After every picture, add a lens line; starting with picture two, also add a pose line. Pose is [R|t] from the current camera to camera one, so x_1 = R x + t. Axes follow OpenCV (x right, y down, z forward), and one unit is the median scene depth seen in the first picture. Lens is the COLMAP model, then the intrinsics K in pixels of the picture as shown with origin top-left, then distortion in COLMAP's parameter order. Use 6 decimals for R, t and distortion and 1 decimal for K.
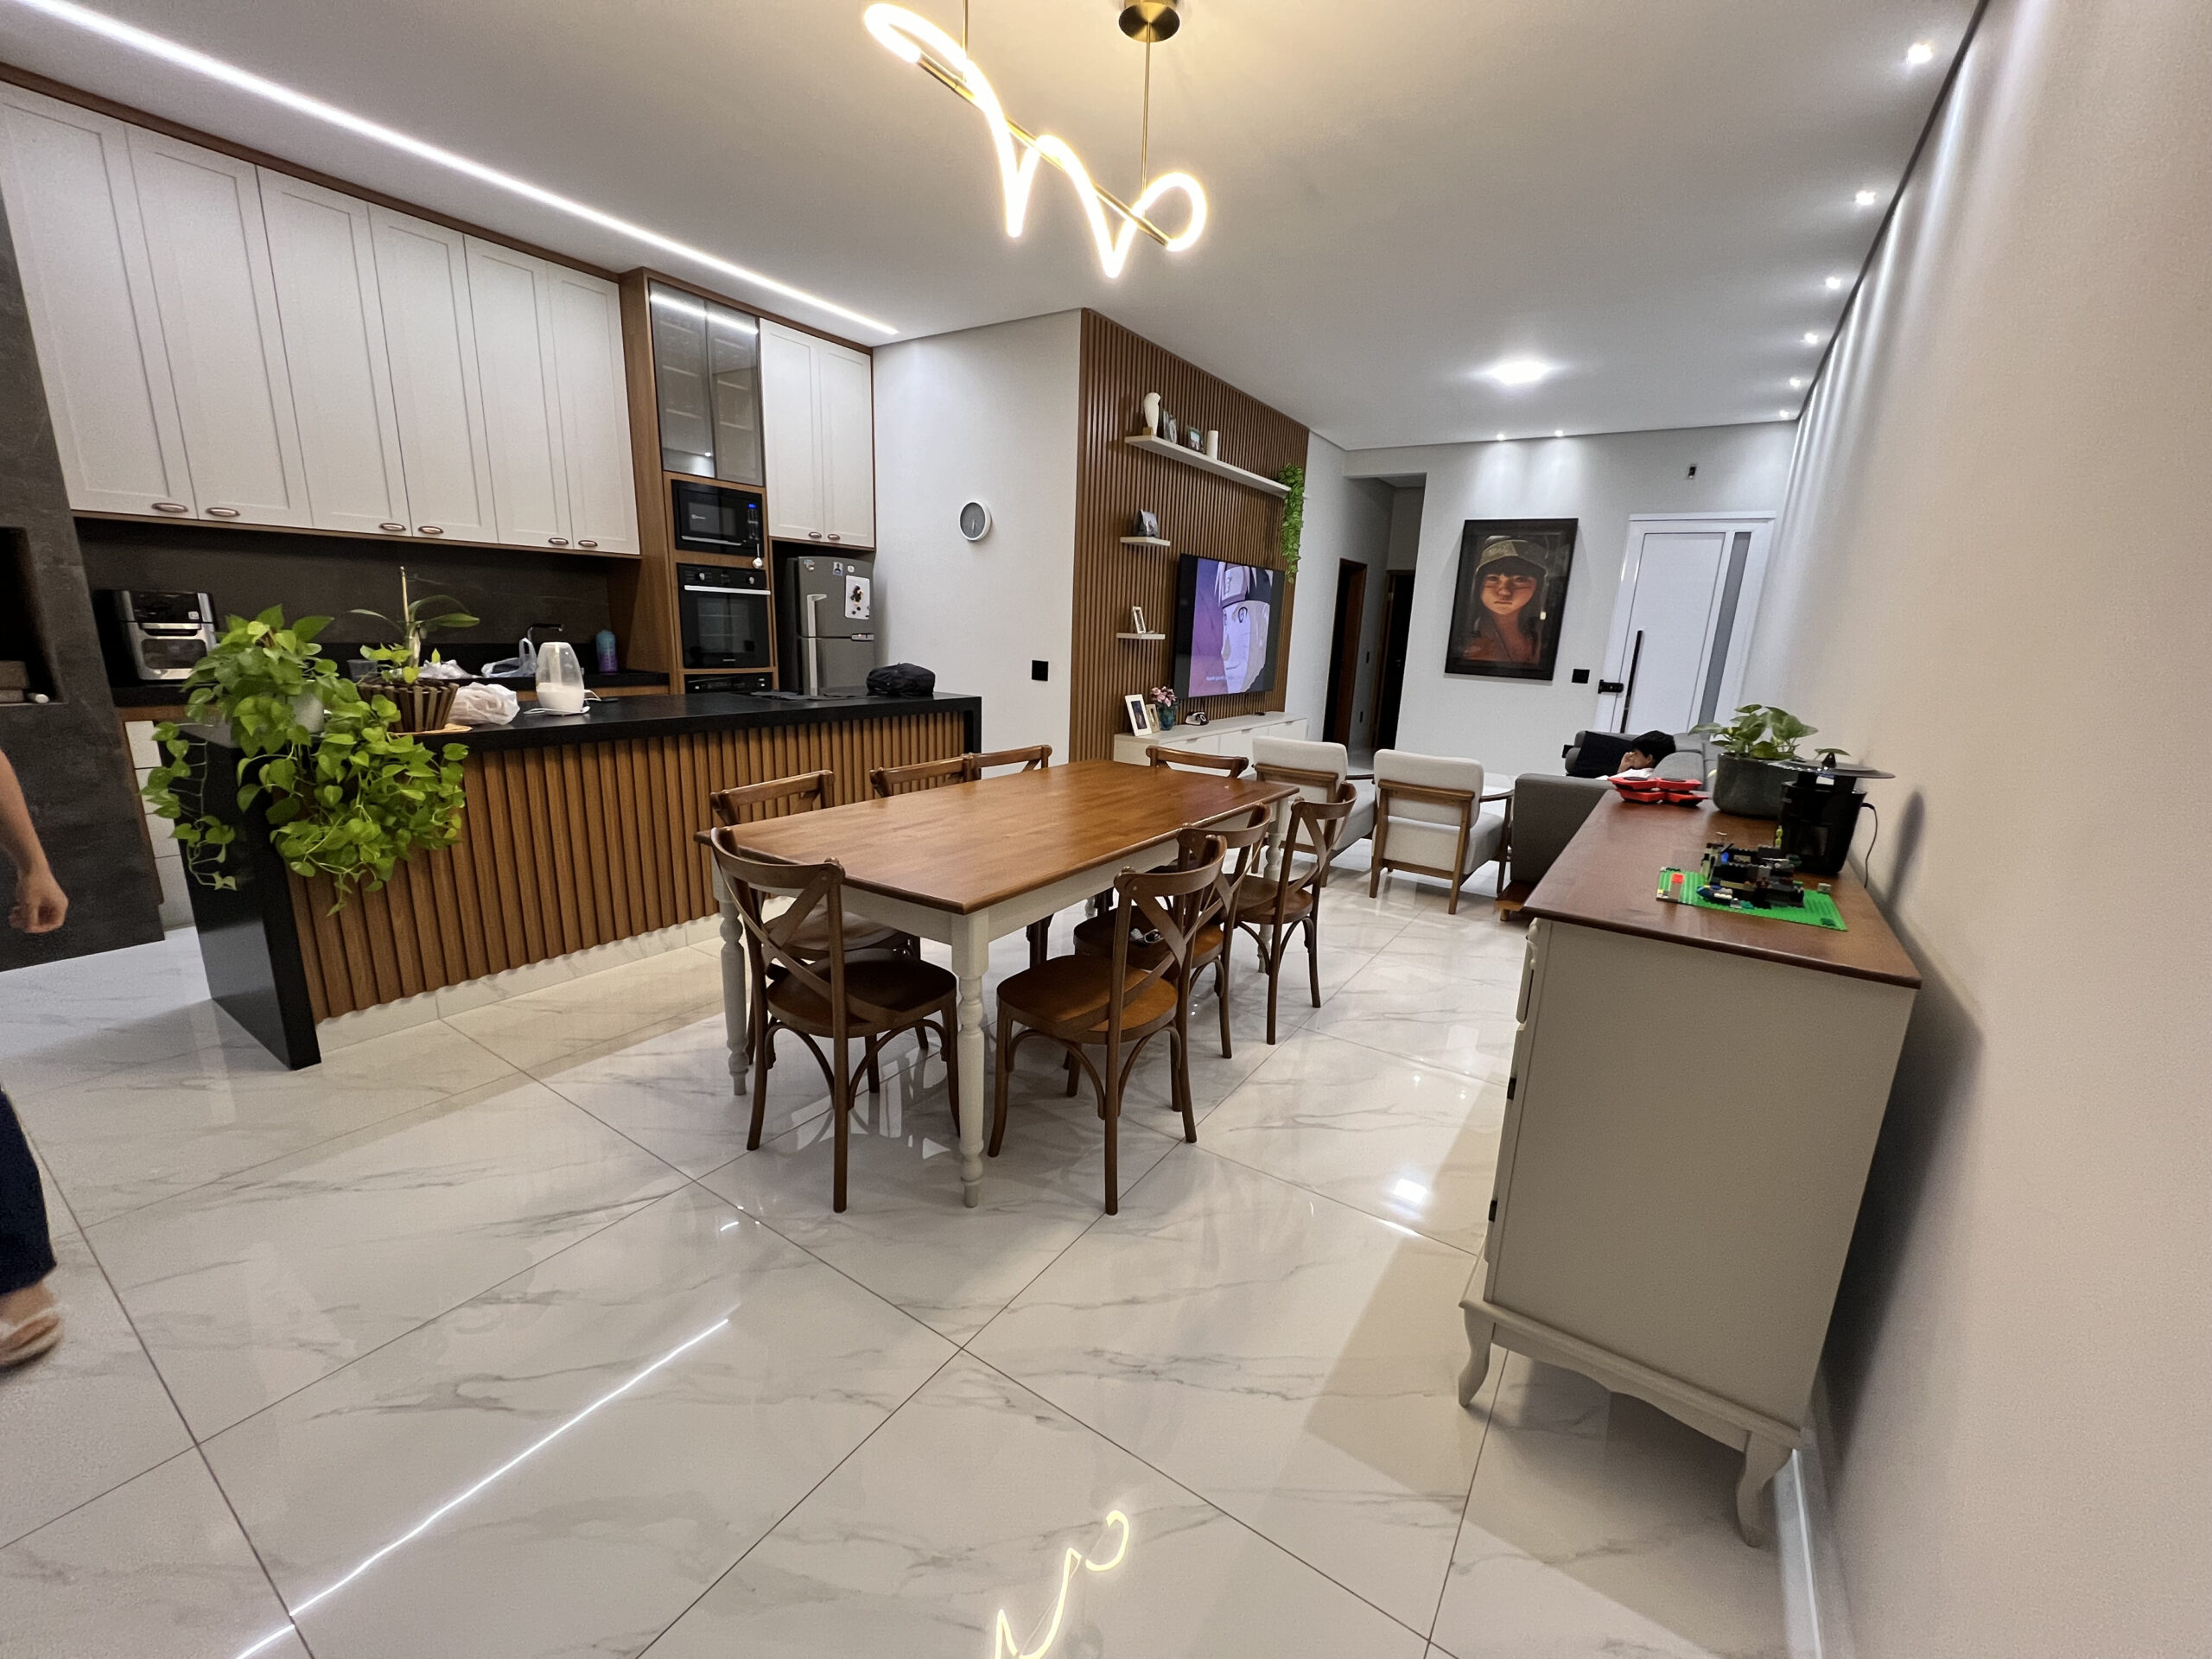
lens RADIAL K [[881.8, 0, 1108.5], [0, 881.8, 832.4], [0, 0, 1]] dist [-0.001595, -0.000116]
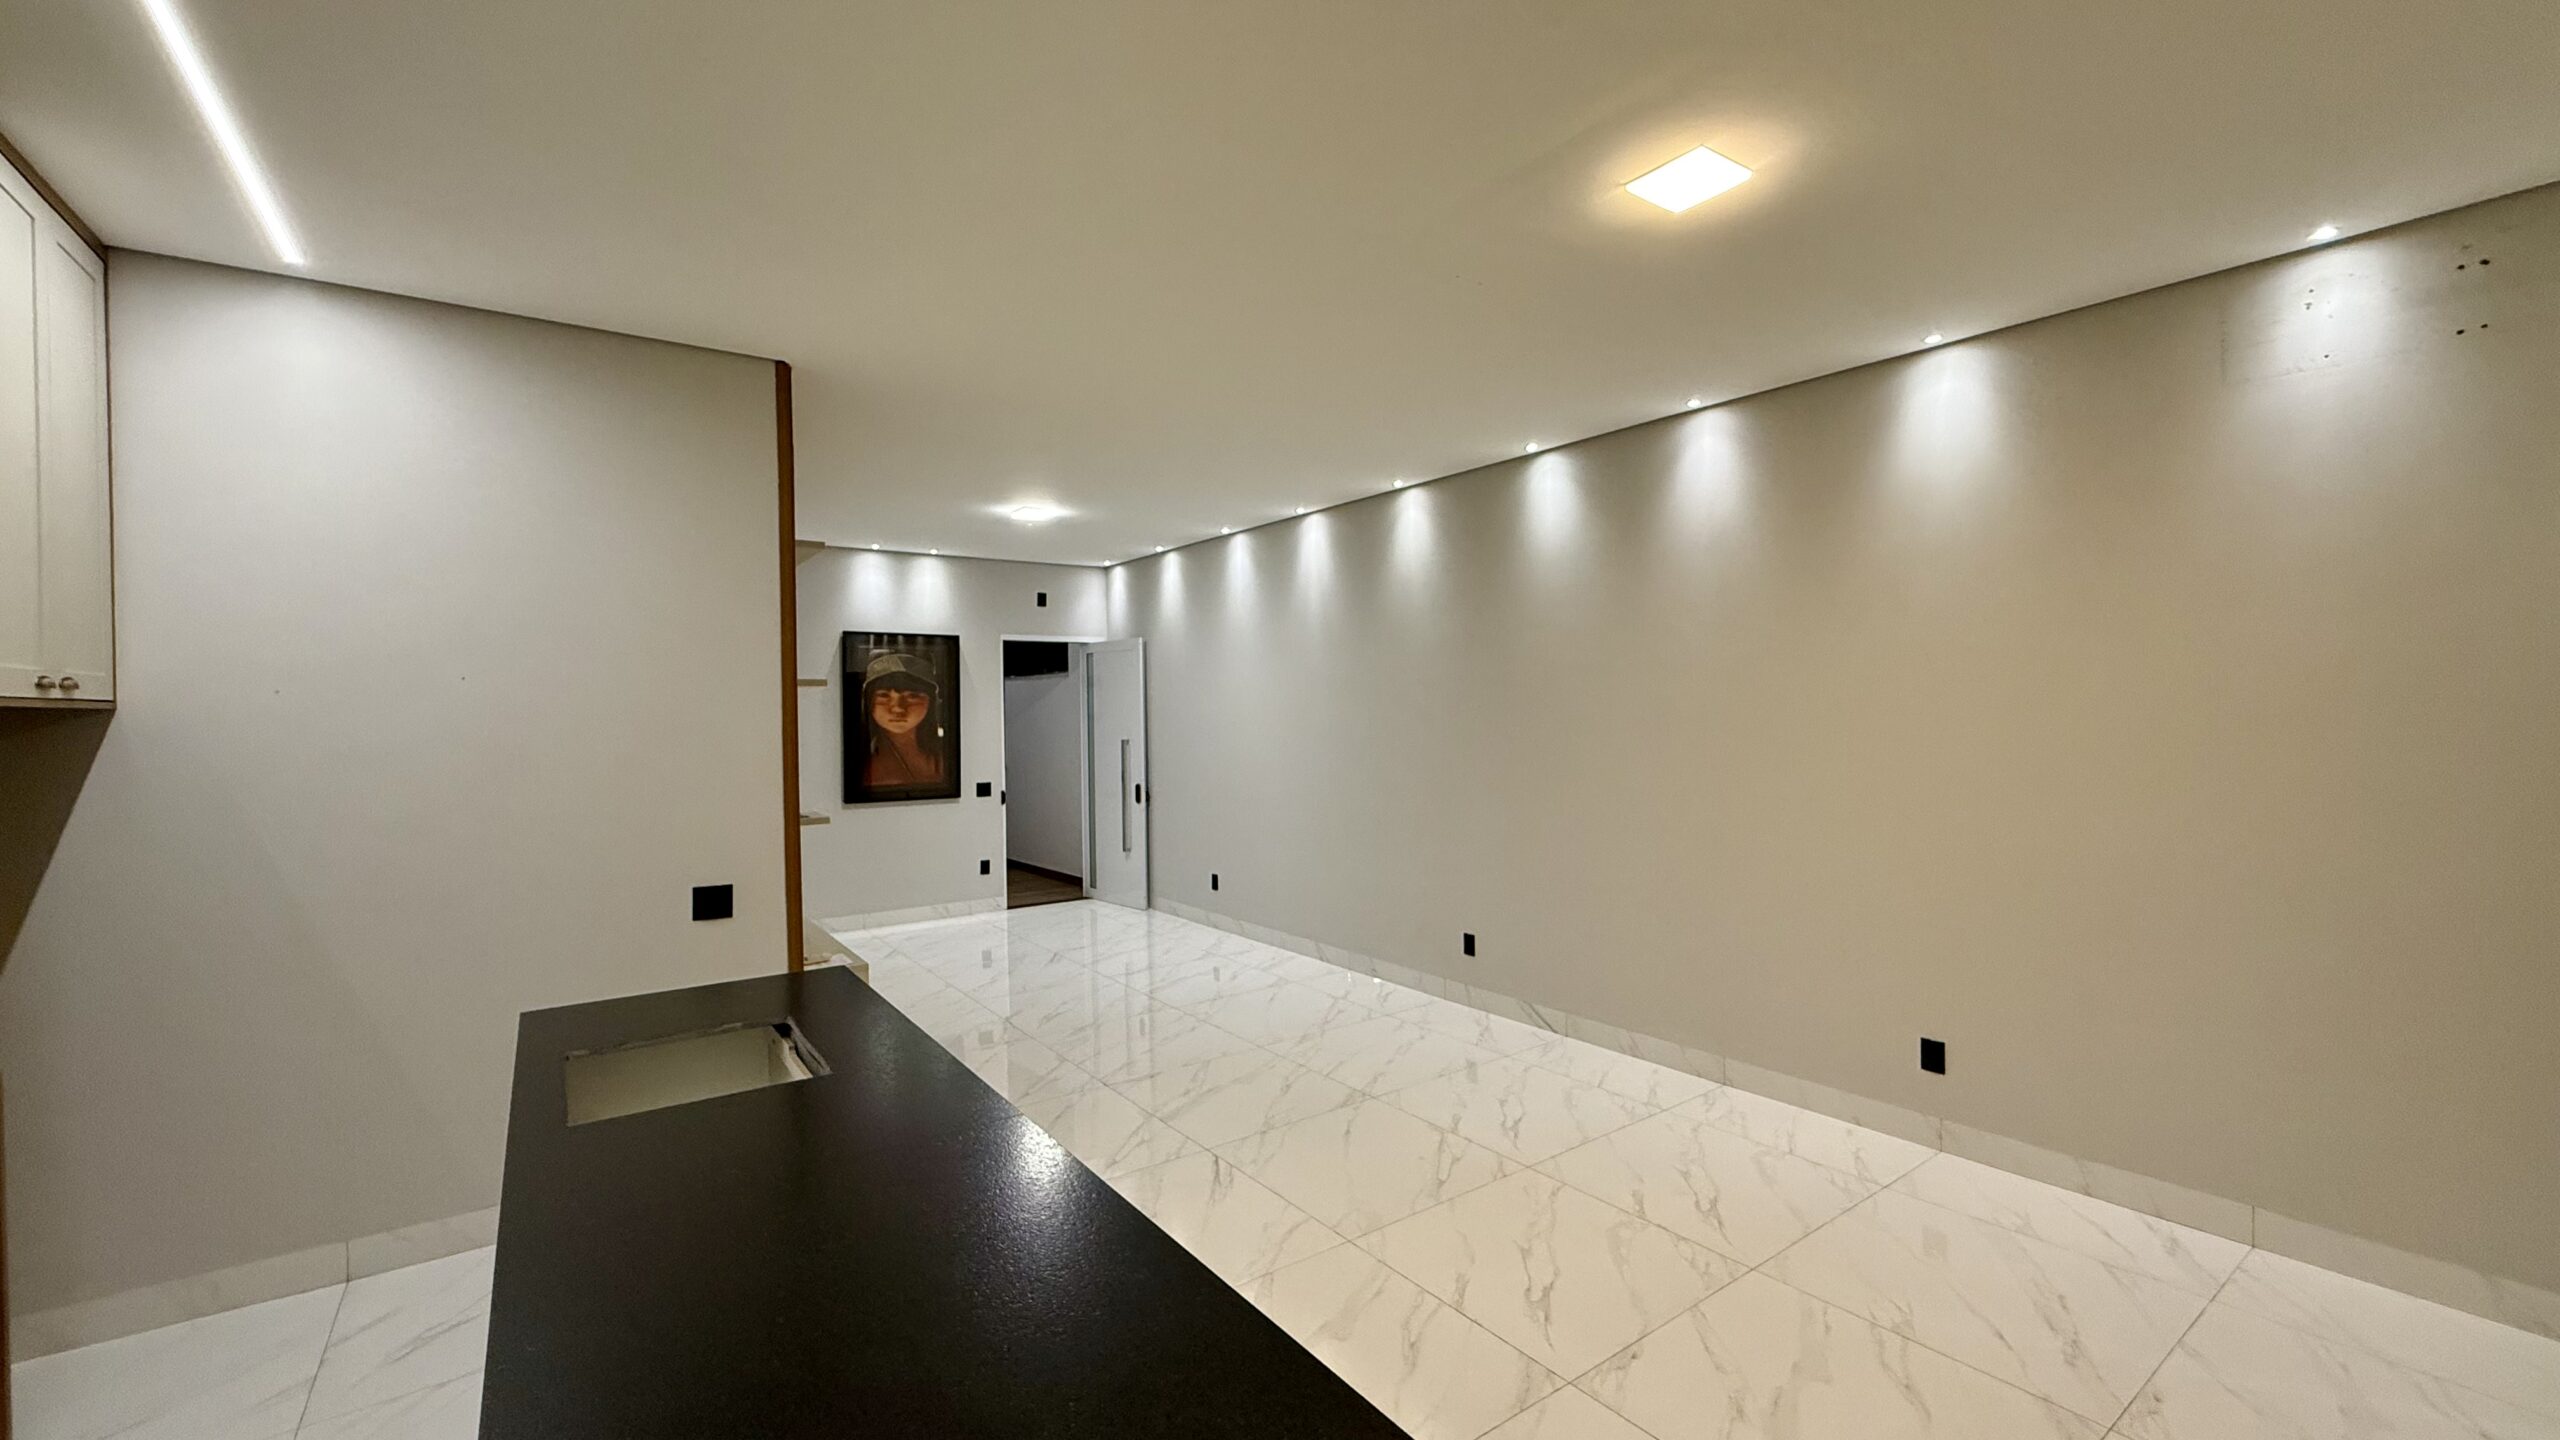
lens RADIAL K [[1023.2, 0, 1275.3], [0, 1023.2, 712.3], [0, 0, 1]] dist [-0.000428, 0.000631]
pose [[0.350753, -0.047980, 0.935238, -0.565102], [0.245262, 0.968534, -0.042295, -0.184407], [-0.903780, 0.244214, 0.351484, 0.398347]]
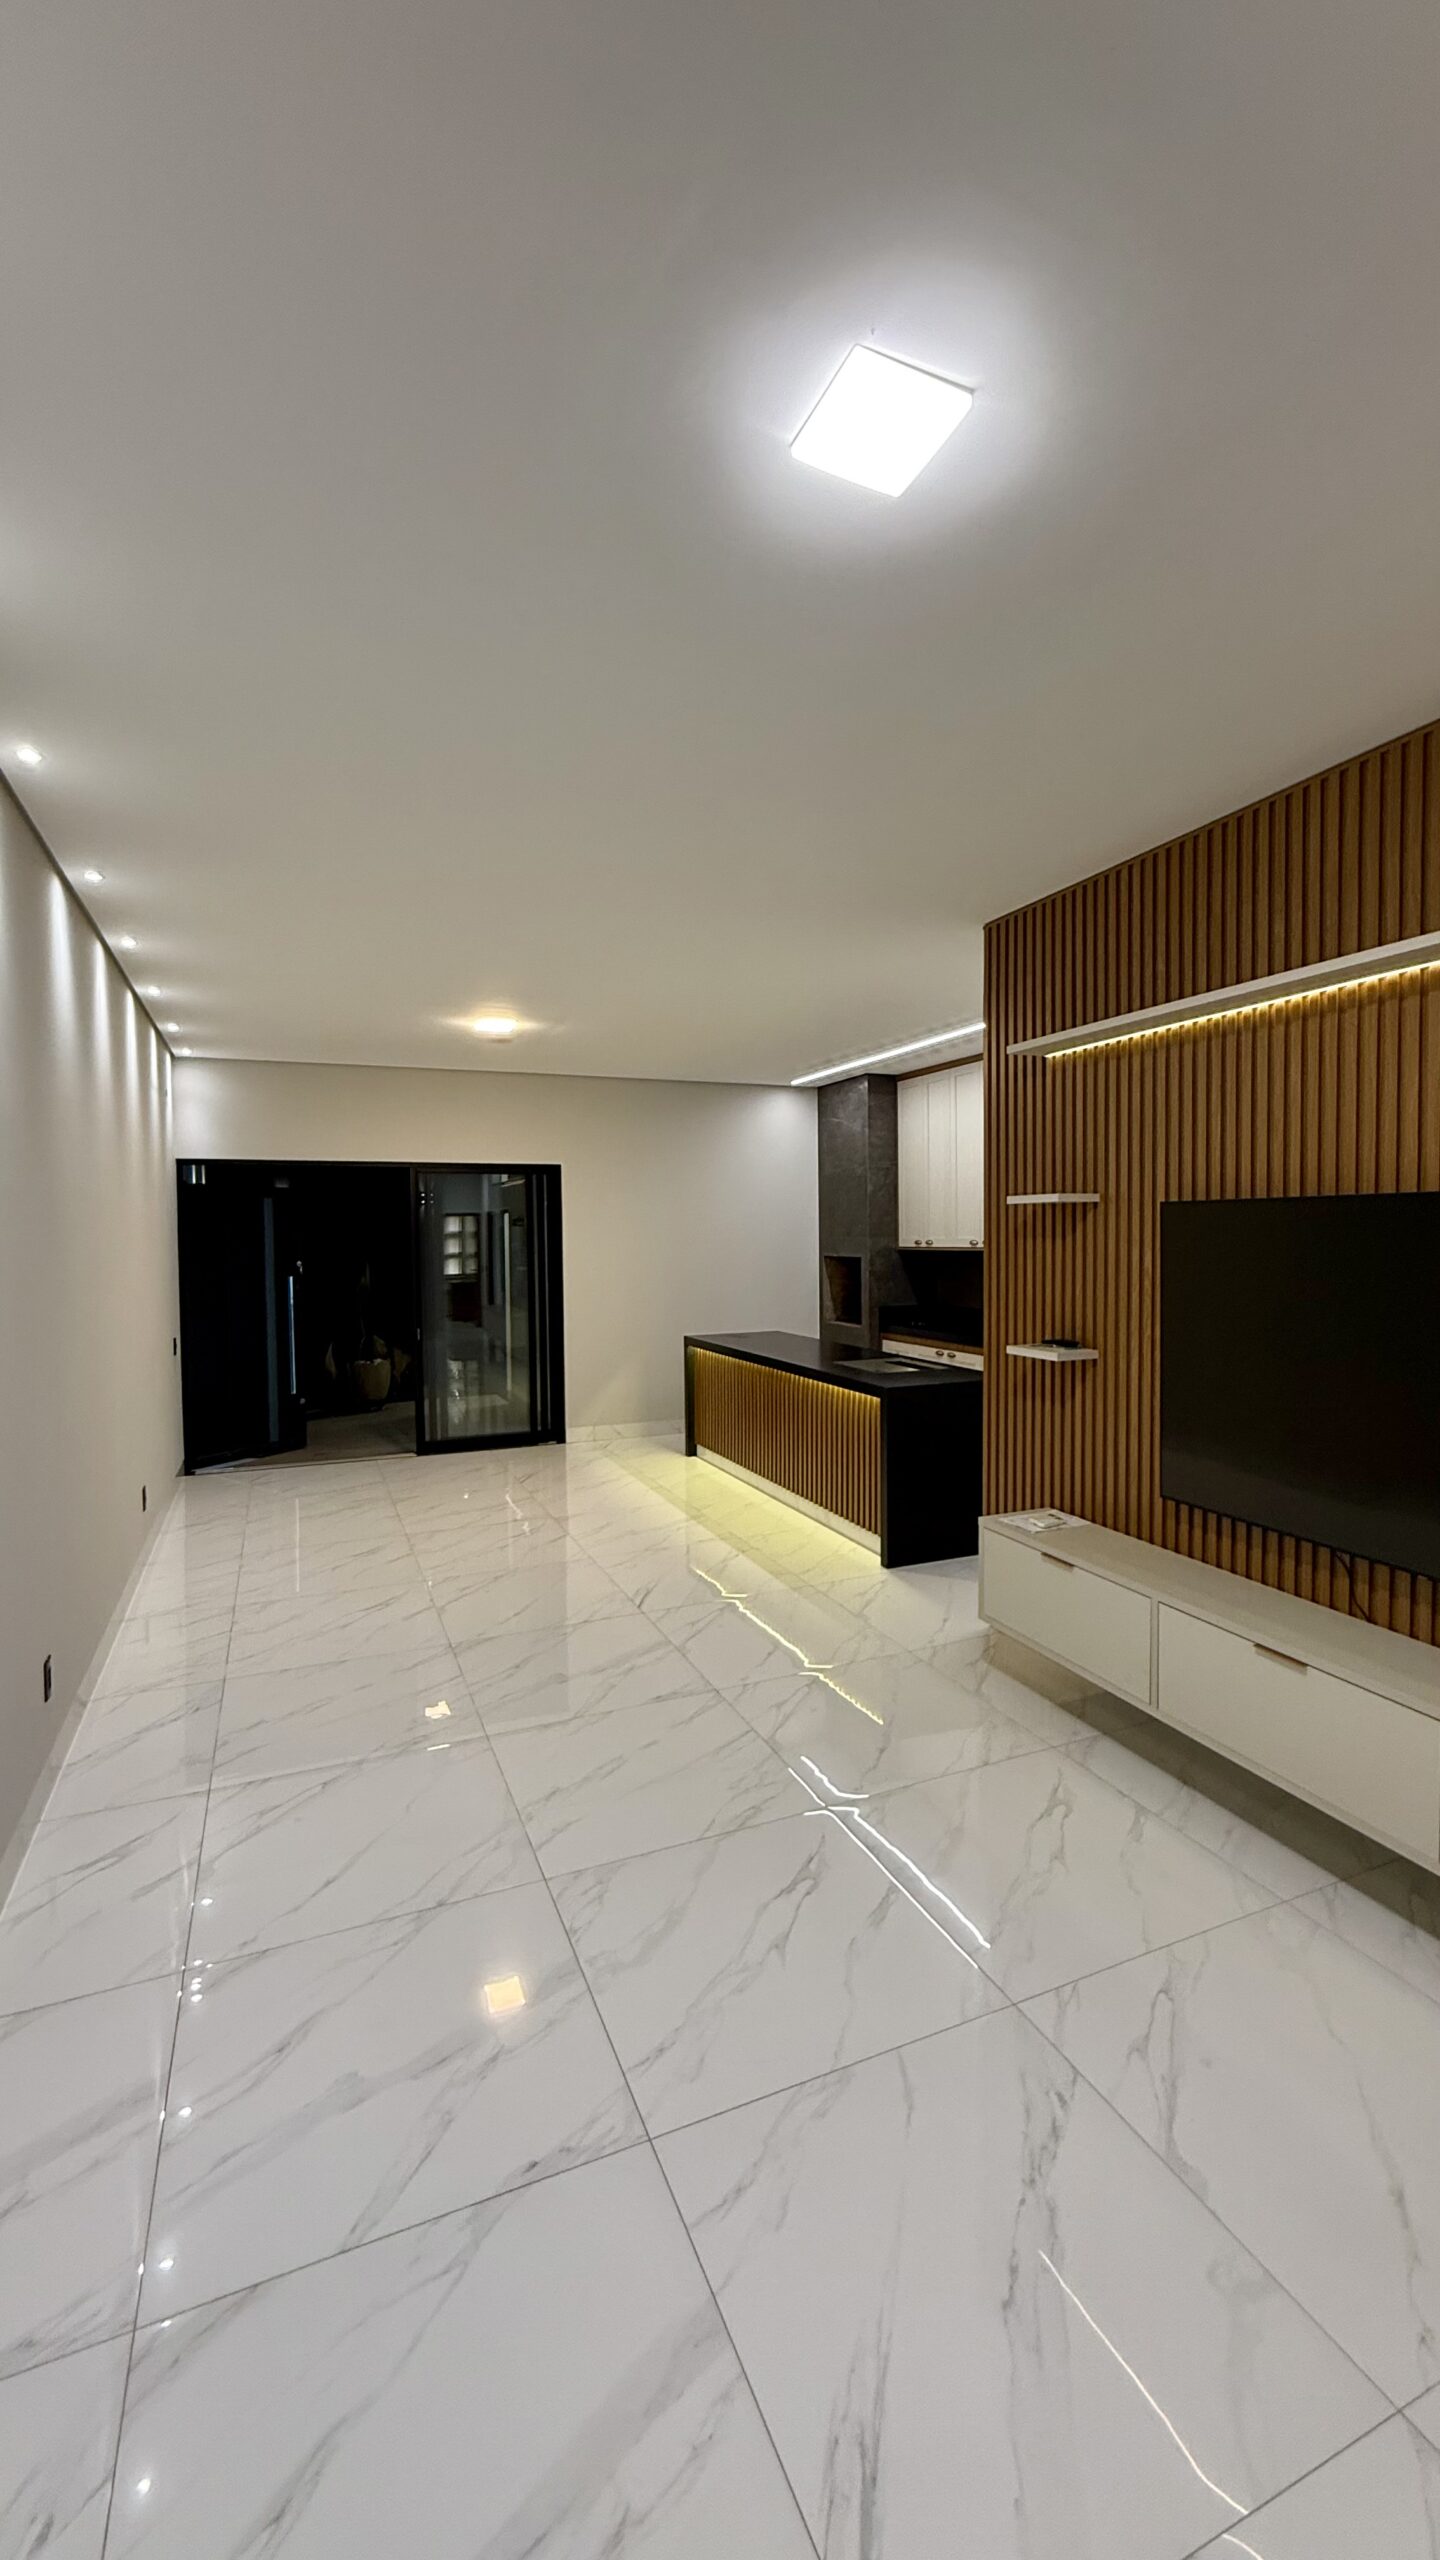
lens RADIAL K [[1023.2, 0, 713.6], [0, 1023.2, 1270.1], [0, 0, 1]] dist [-0.000428, 0.000631]
pose [[-0.557692, -0.006113, -0.830025, 0.747708], [-0.208835, 0.968840, 0.133180, -0.327341], [0.803347, 0.247612, -0.541591, 1.204955]]
